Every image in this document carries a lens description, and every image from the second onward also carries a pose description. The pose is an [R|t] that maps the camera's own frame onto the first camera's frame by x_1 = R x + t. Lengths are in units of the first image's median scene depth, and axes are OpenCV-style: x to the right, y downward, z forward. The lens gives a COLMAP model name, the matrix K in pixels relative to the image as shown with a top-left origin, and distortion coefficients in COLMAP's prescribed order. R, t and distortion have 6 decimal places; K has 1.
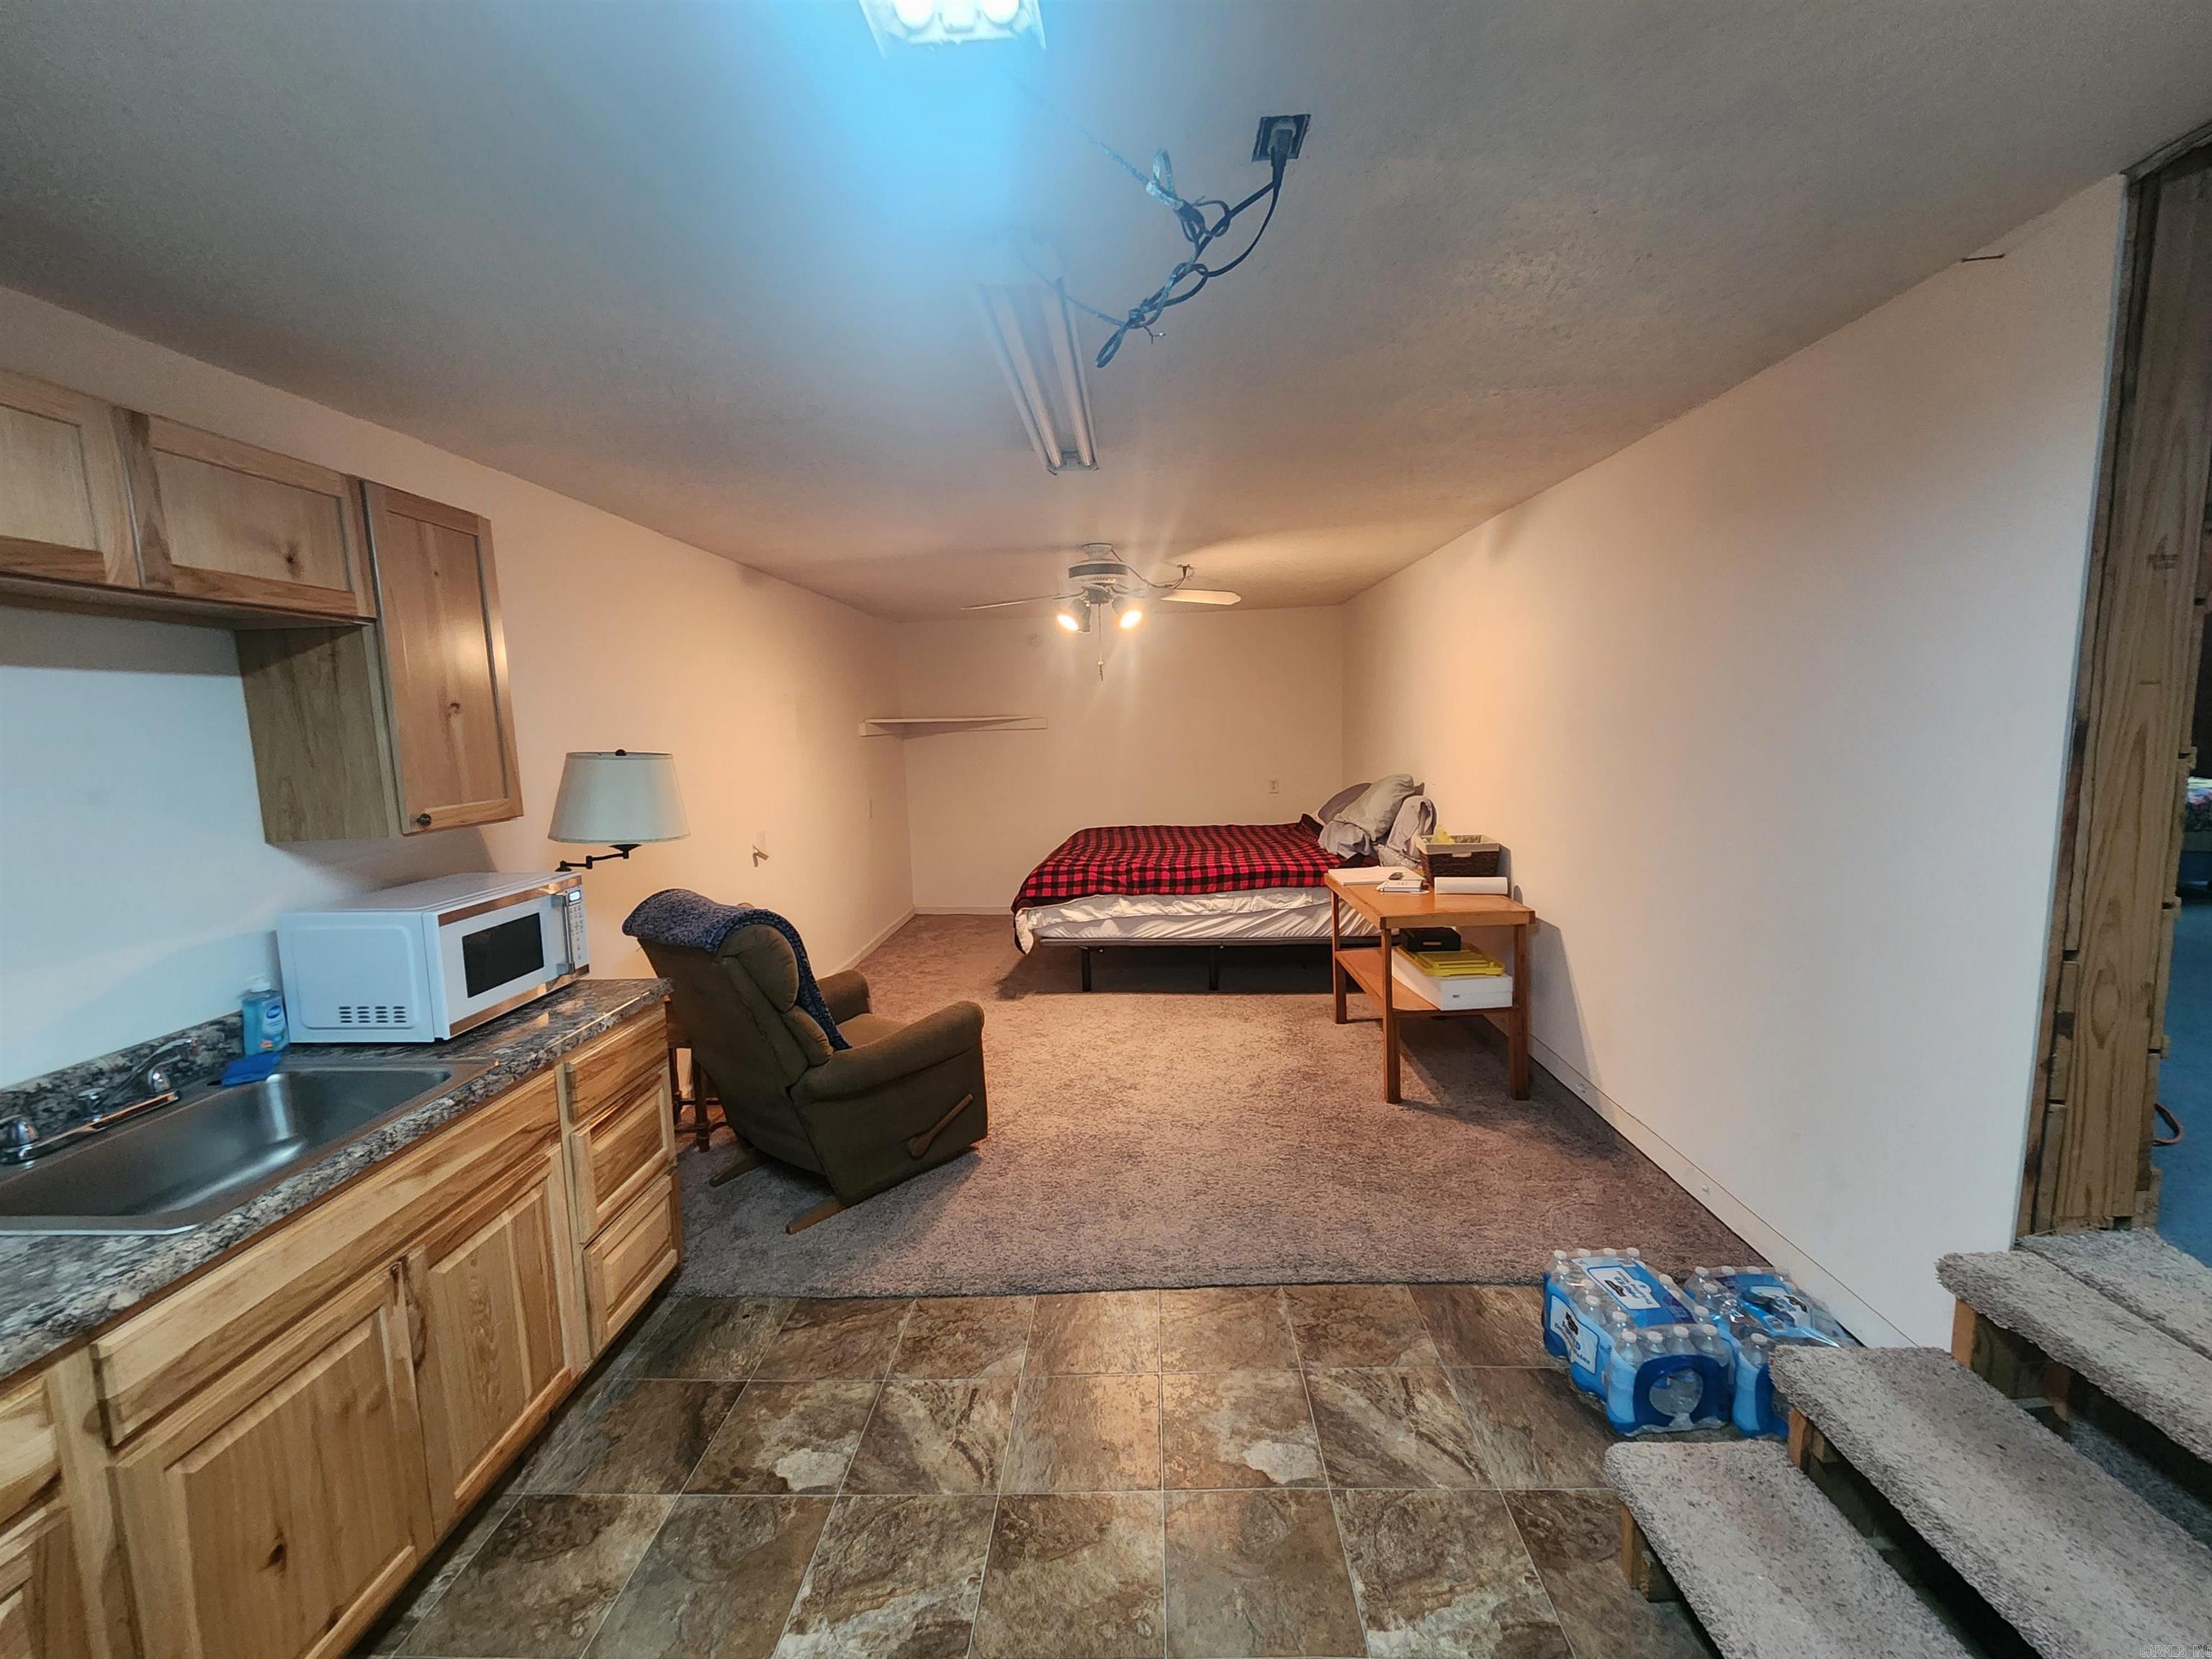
lens RADIAL K [[902.0, 0, 1107.8], [0, 902.0, 828.4], [0, 0, 1]] dist [-0.000549, -0.000109]
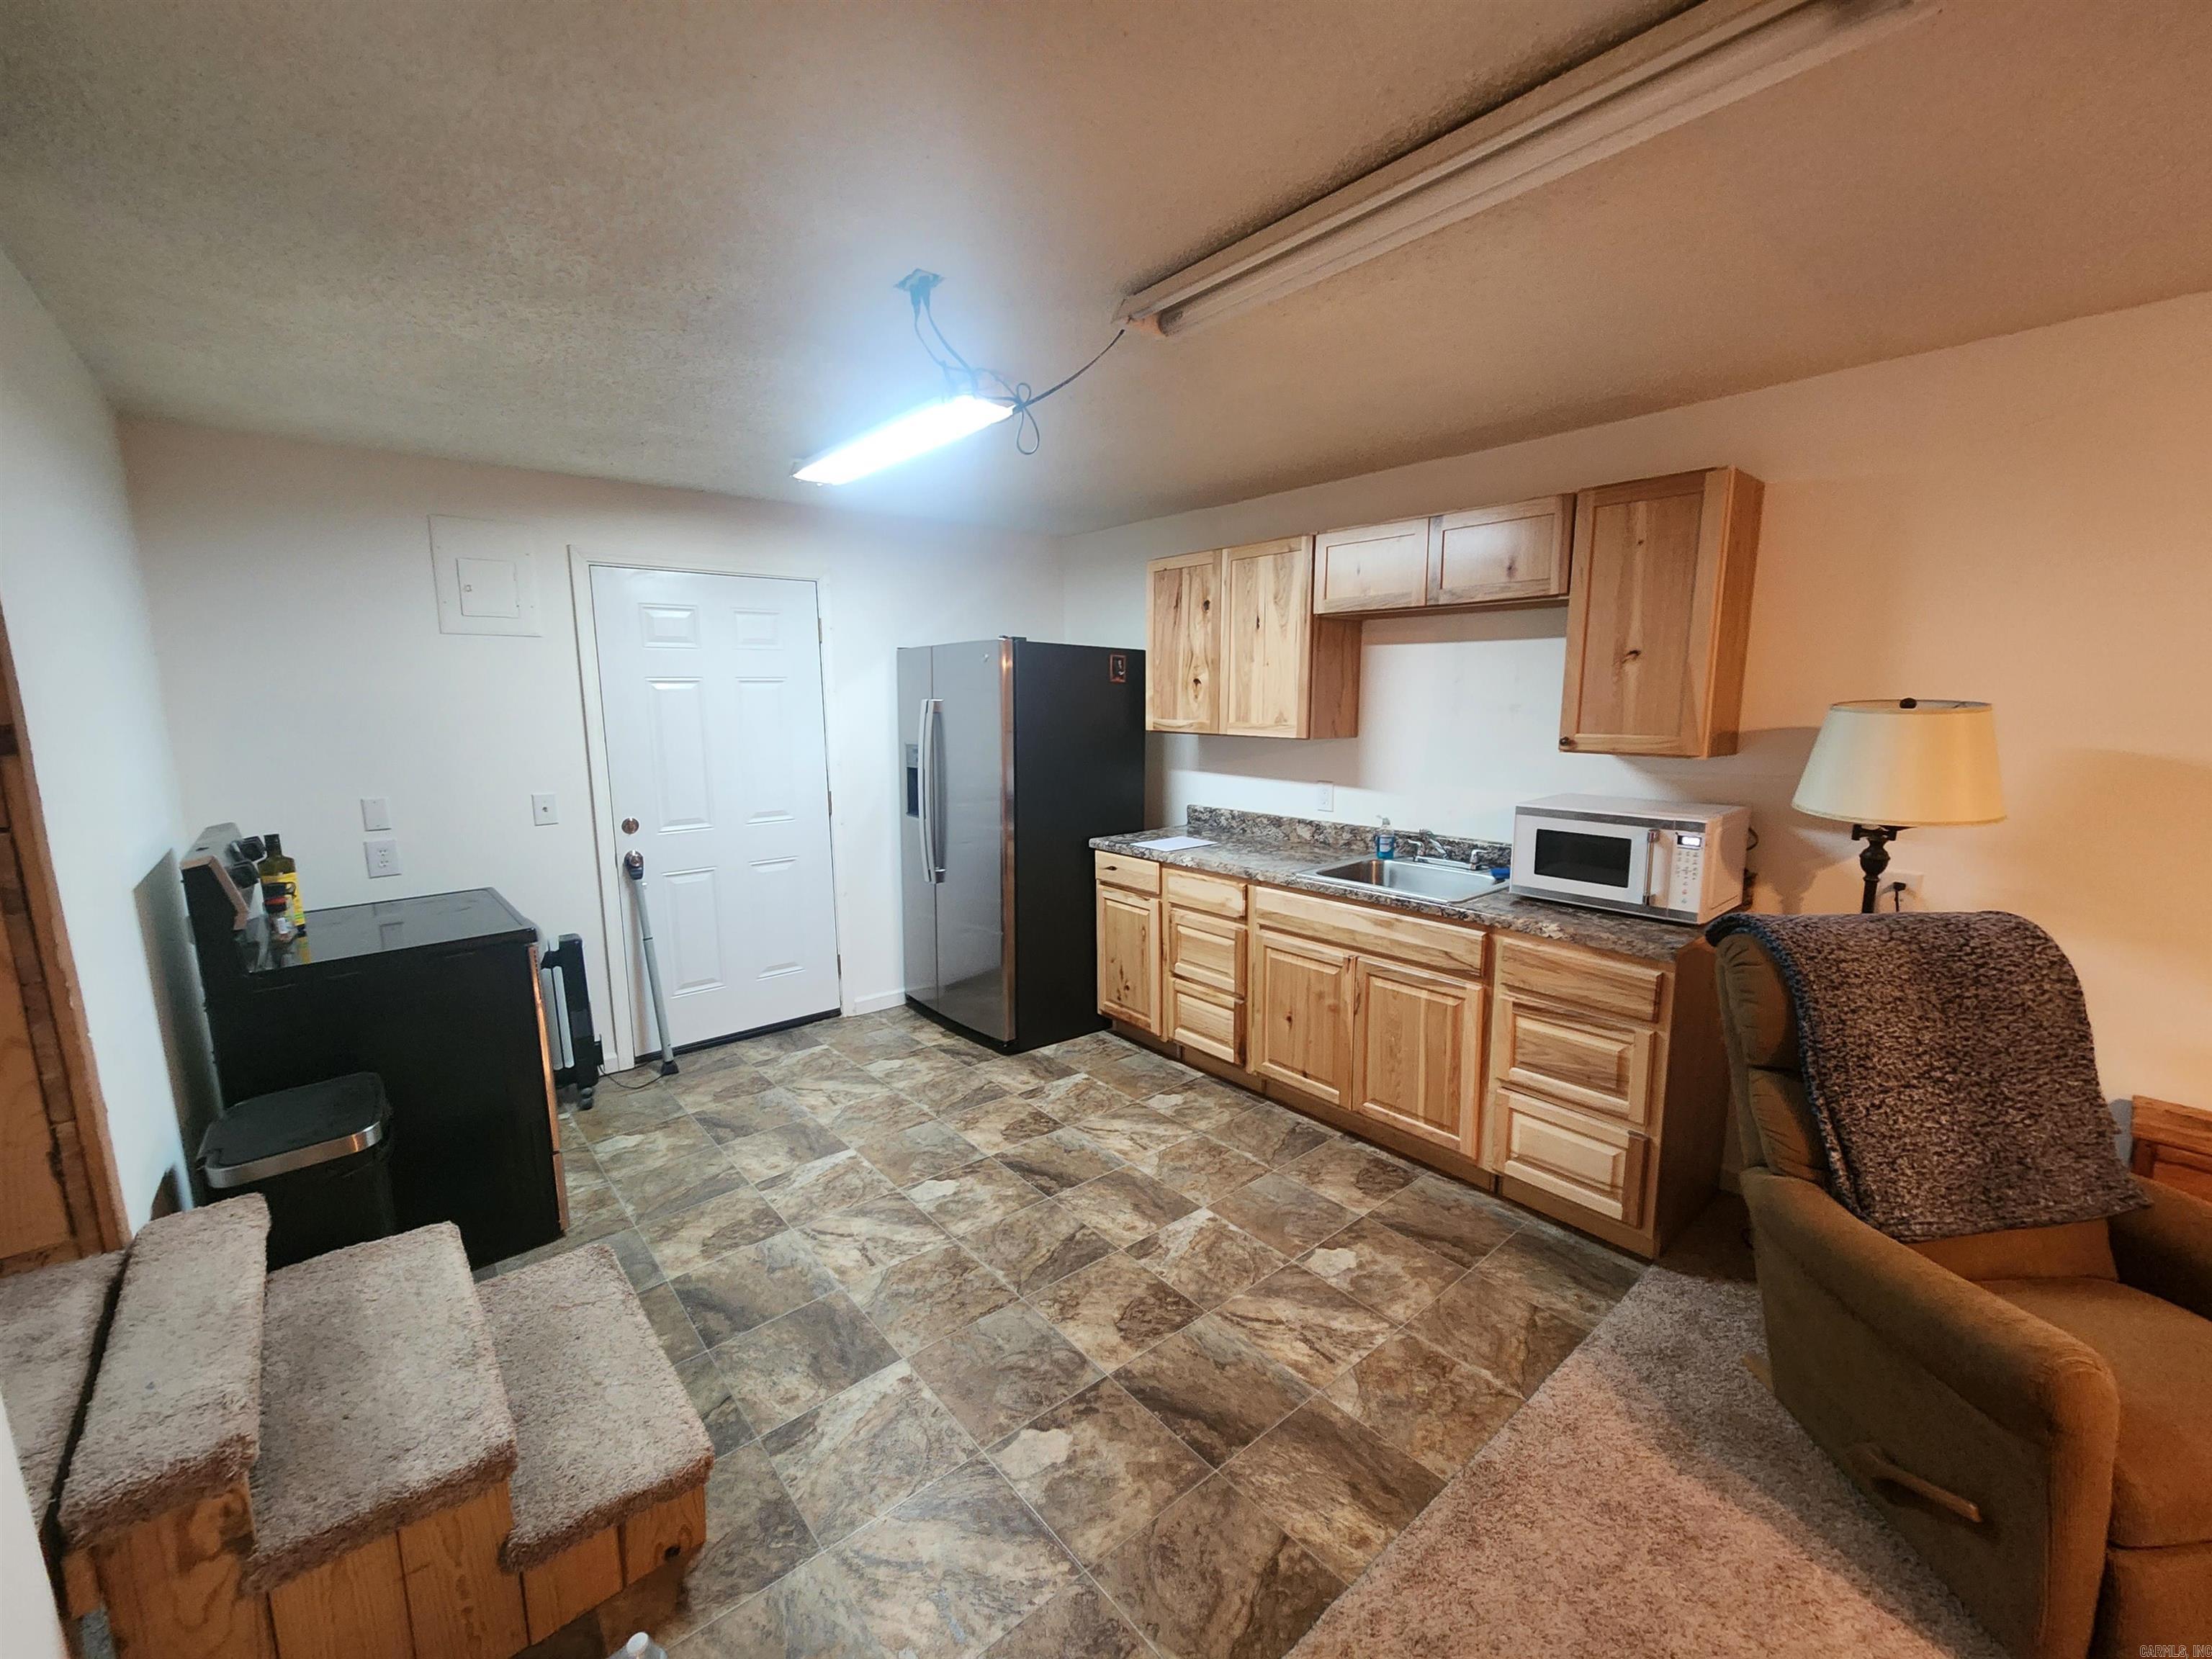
lens RADIAL K [[902.0, 0, 1106.5], [0, 902.0, 829.1], [0, 0, 1]] dist [-0.000549, -0.000109]
pose [[-0.736487, 0.138529, -0.662116, 0.672941], [-0.050496, 0.964817, 0.258028, -0.200736], [0.674565, 0.223468, -0.703580, 1.549011]]
